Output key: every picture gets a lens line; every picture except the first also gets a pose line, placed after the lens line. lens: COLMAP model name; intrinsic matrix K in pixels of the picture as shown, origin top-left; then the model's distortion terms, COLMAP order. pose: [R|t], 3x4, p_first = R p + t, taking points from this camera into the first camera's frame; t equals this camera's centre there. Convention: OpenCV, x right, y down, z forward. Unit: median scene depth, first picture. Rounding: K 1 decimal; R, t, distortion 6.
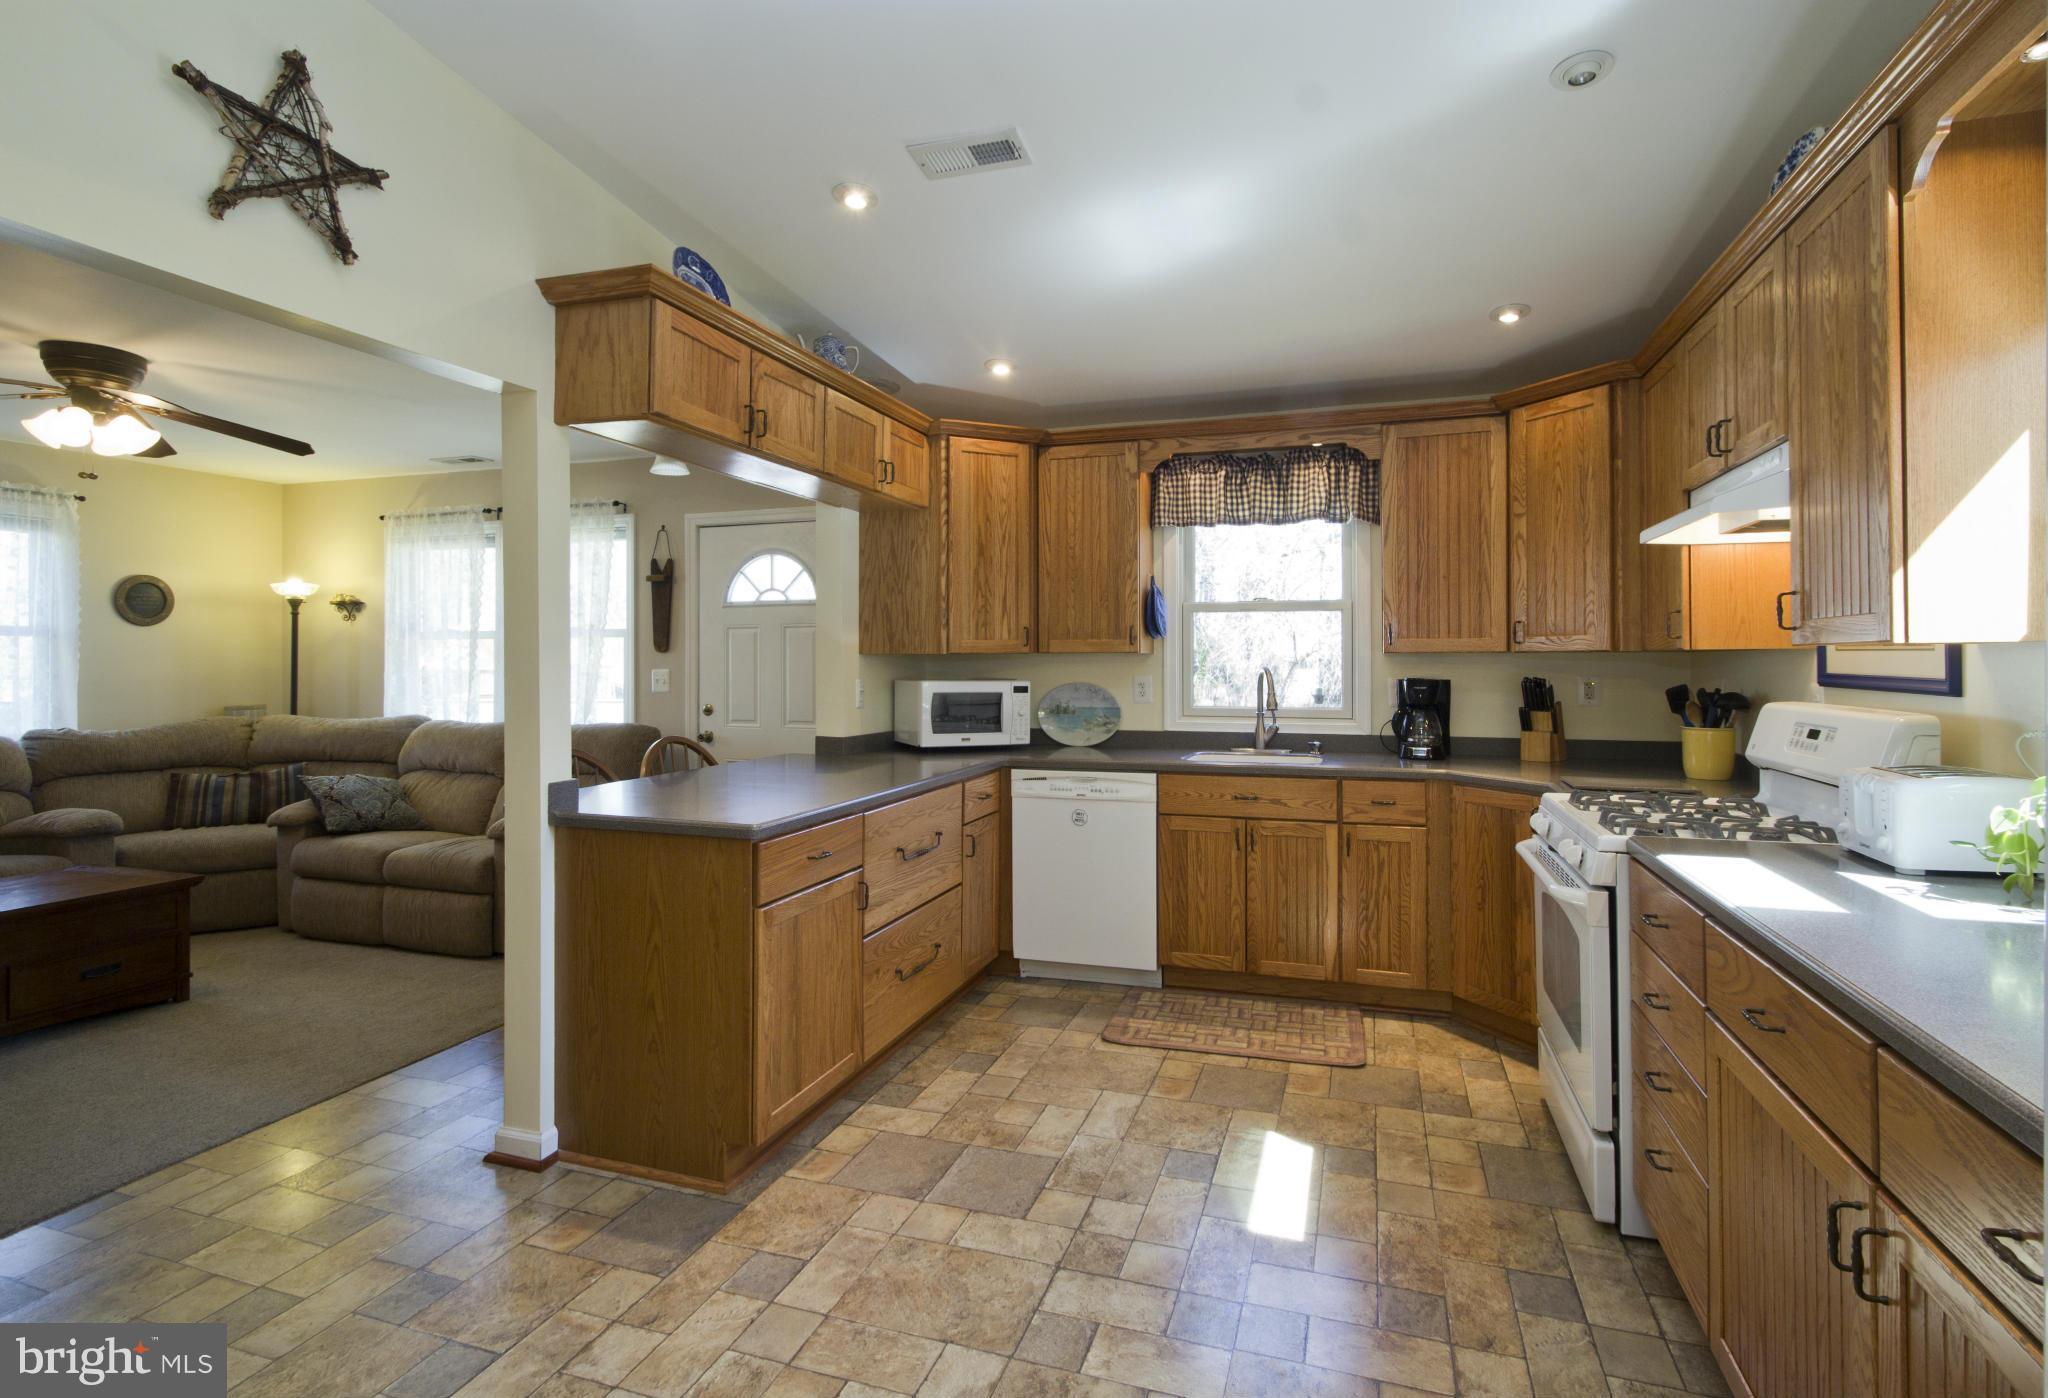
lens RADIAL K [[987.0, 0, 1043.1], [0, 987.0, 654.7], [0, 0, 1]] dist [0.001071, -0.001061]
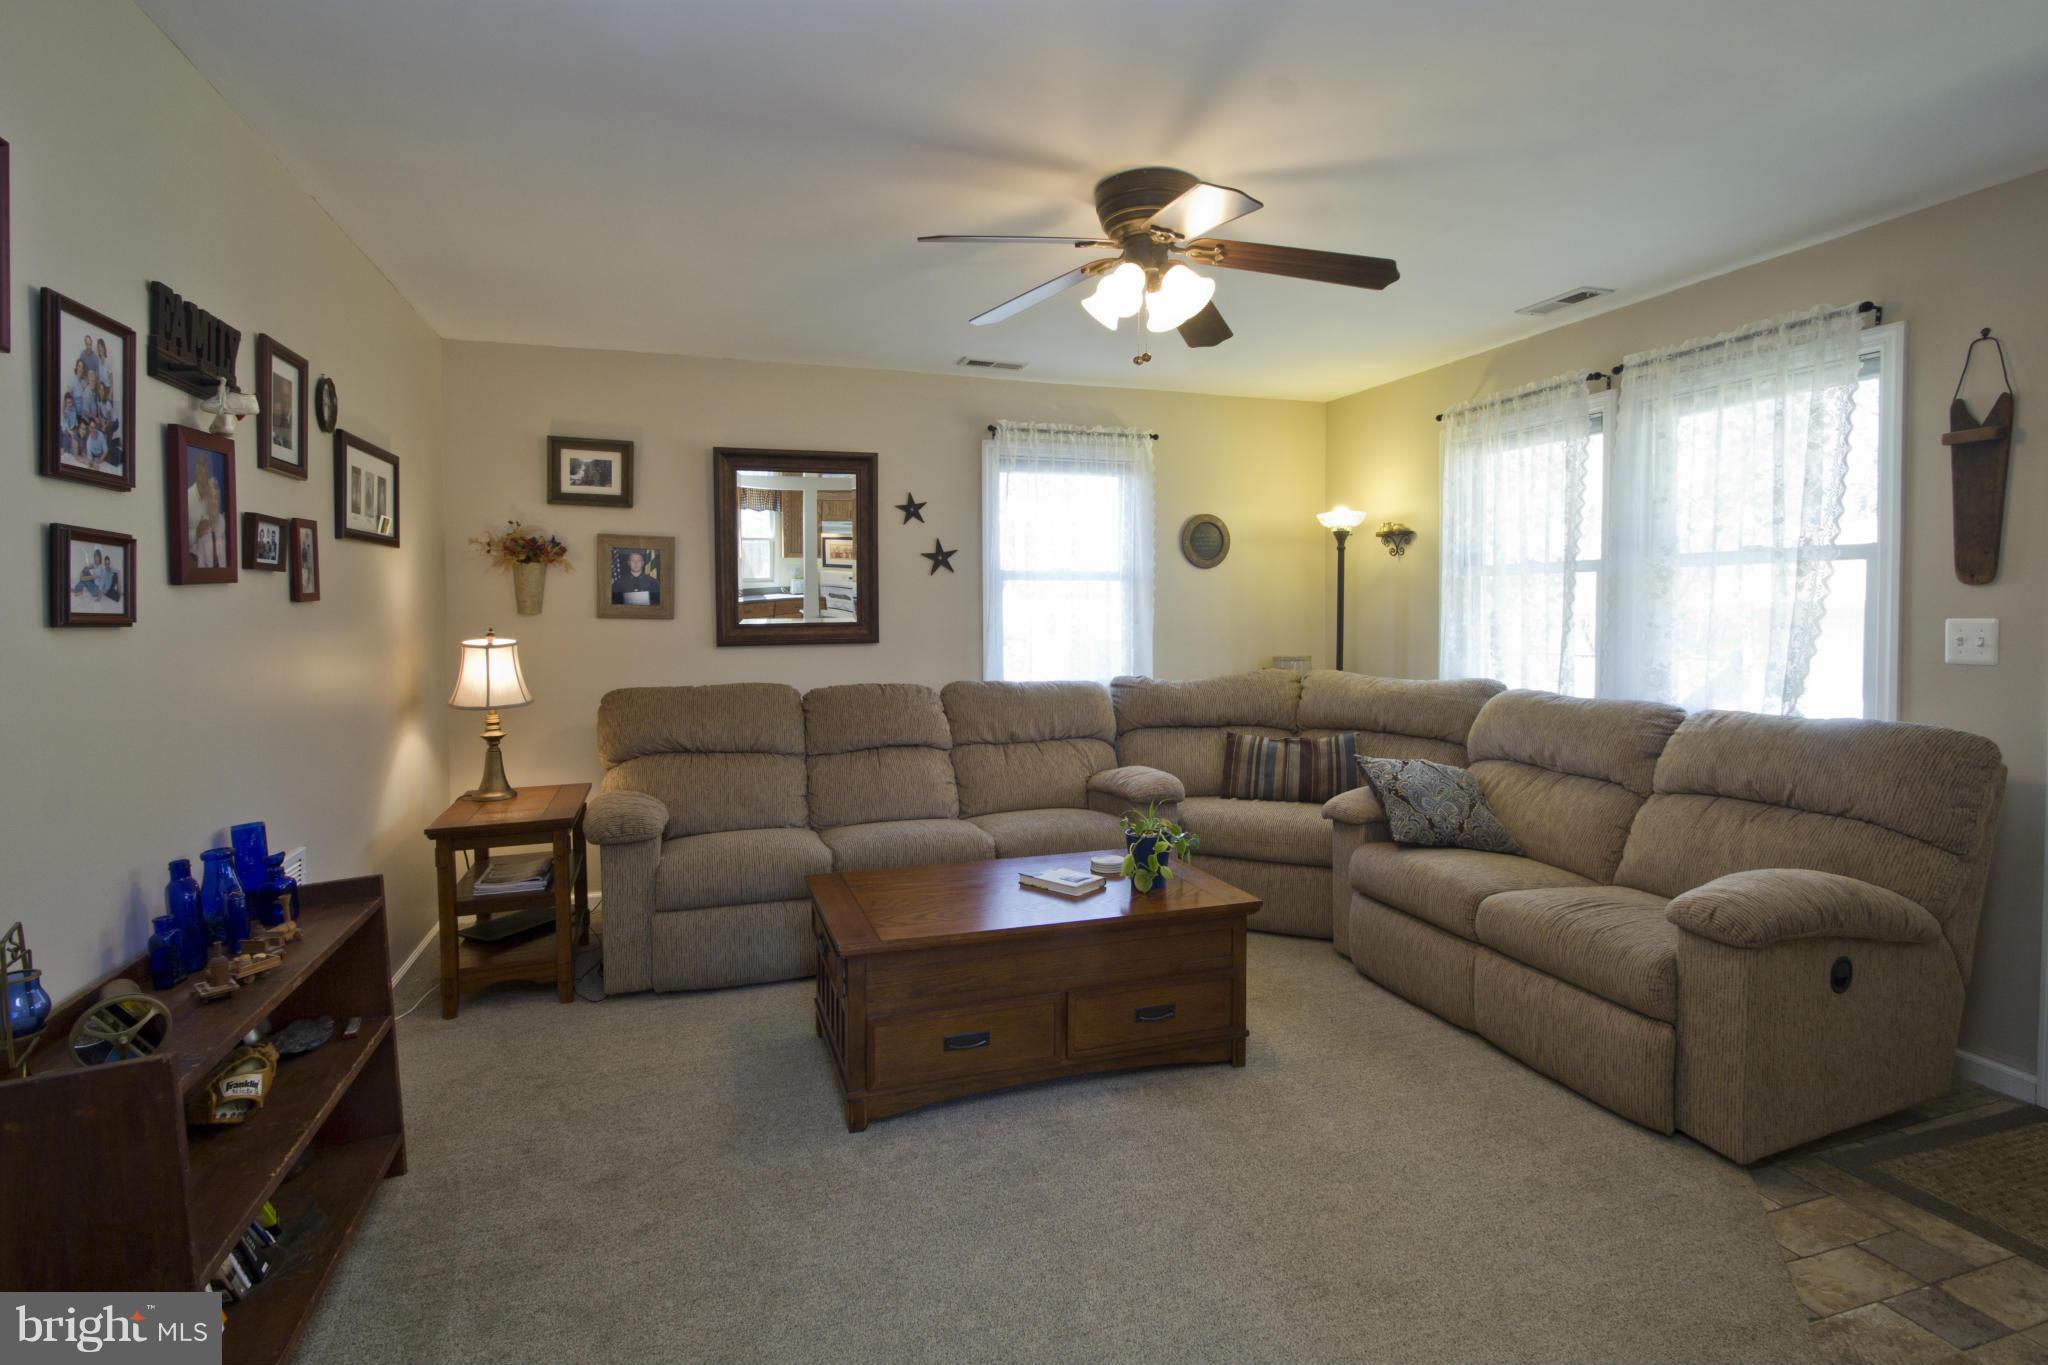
lens RADIAL K [[985.9, 0, 1014.7], [0, 985.9, 631.5], [0, 0, 1]] dist [0.004883, -0.000021]
pose [[0.592001, 0.016652, -0.805765, -0.352733], [0.006393, 0.999658, 0.025356, 0.007232], [0.805912, -0.020162, 0.591692, 0.401653]]
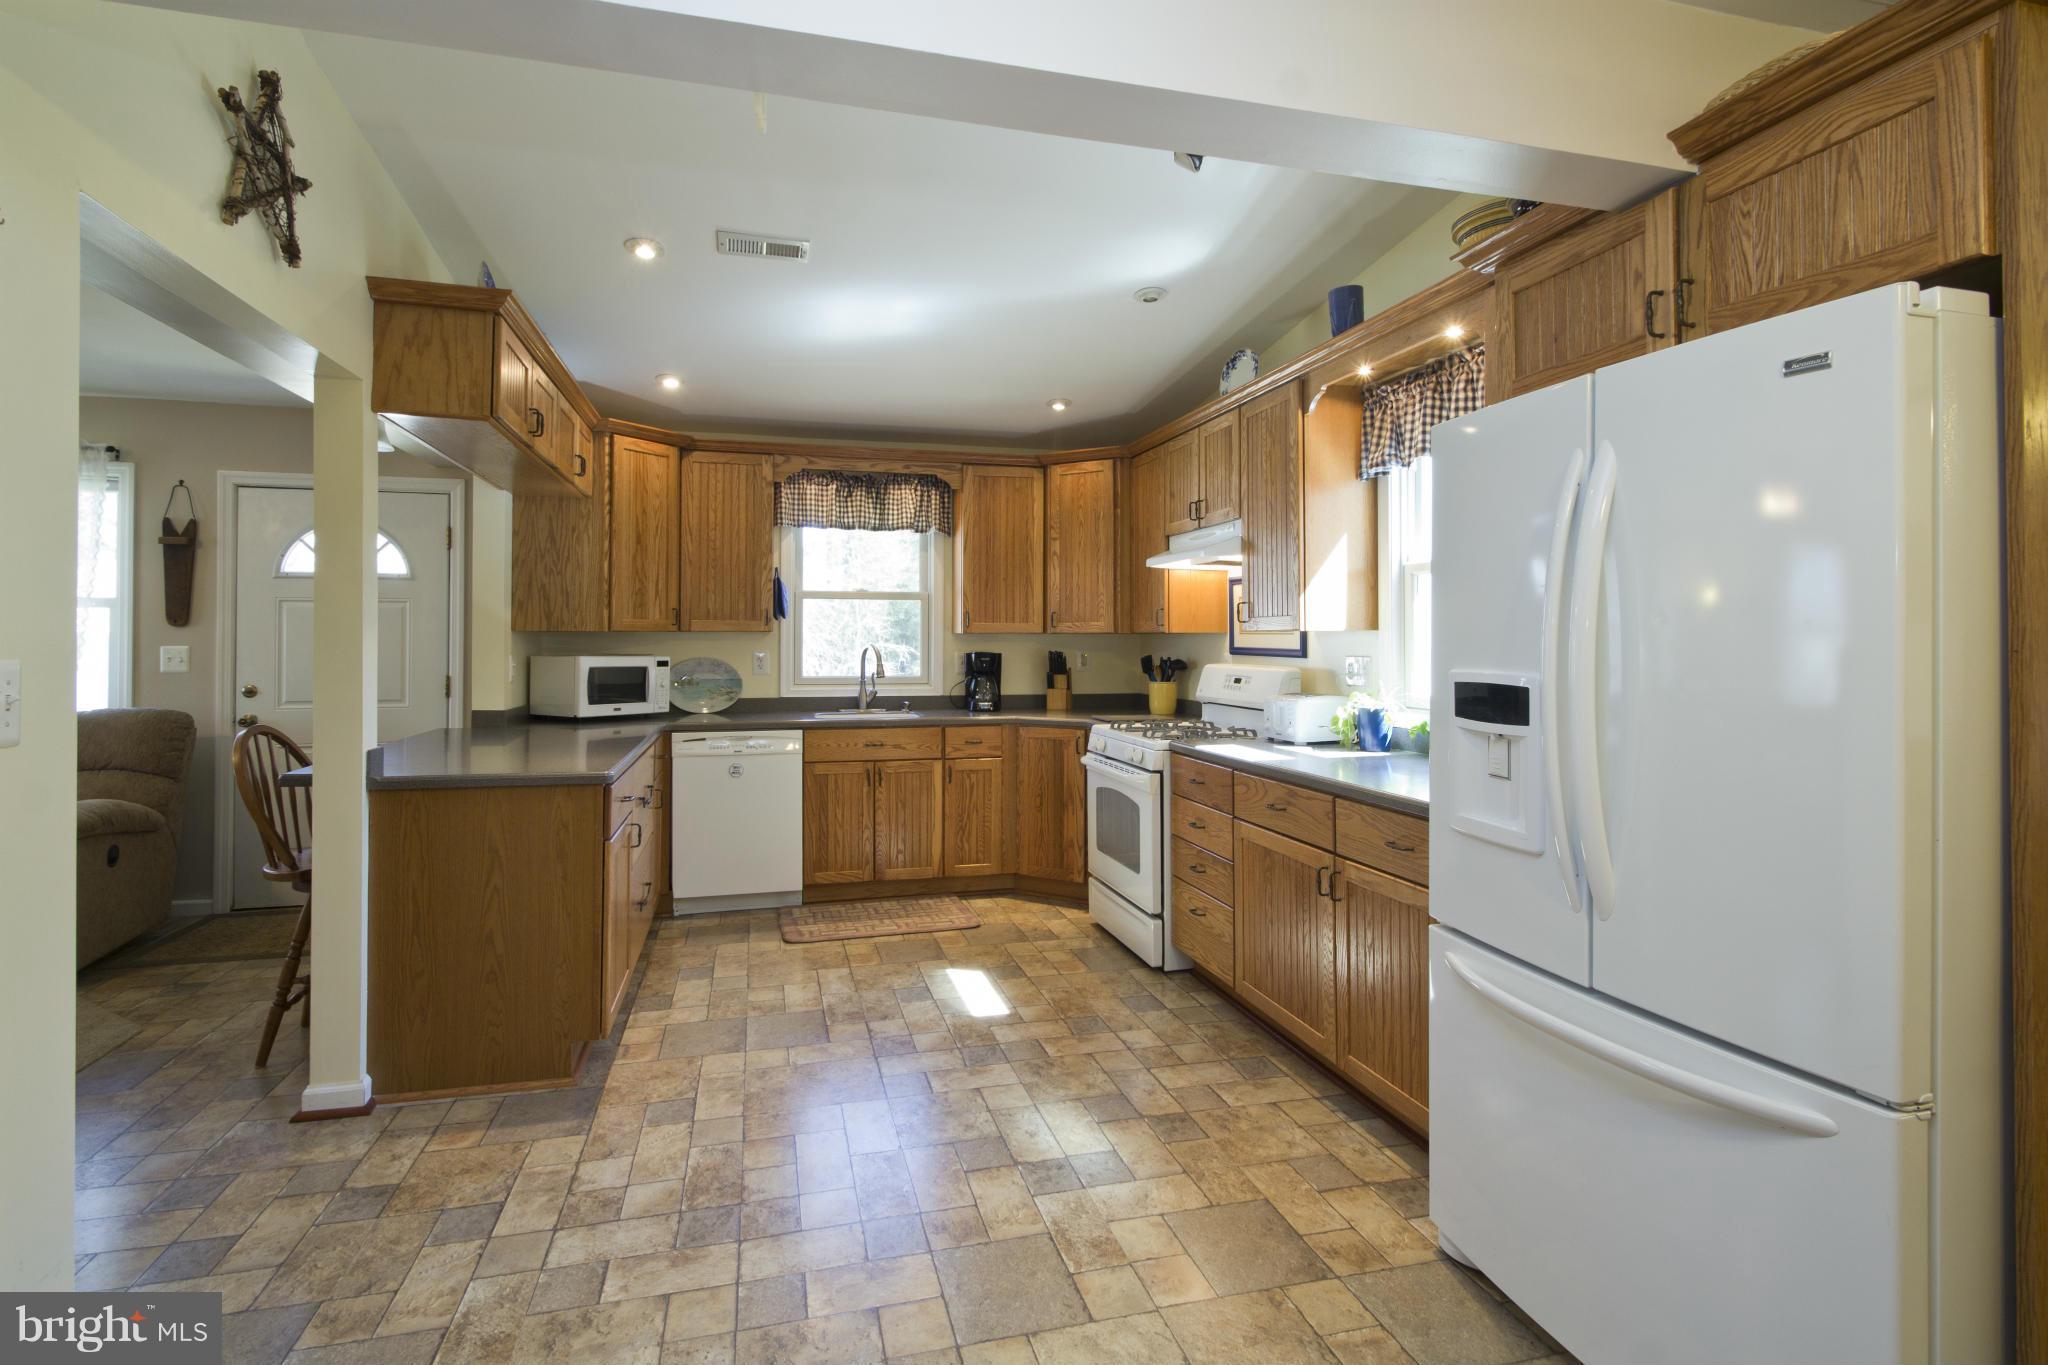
lens RADIAL K [[985.9, 0, 1014.7], [0, 985.9, 631.5], [0, 0, 1]] dist [0.004883, -0.000021]
pose [[0.842865, 0.008532, 0.538058, -0.306401], [-0.006586, 0.999963, -0.005540, 0.002321], [-0.538086, 0.001126, 0.842889, -0.168298]]
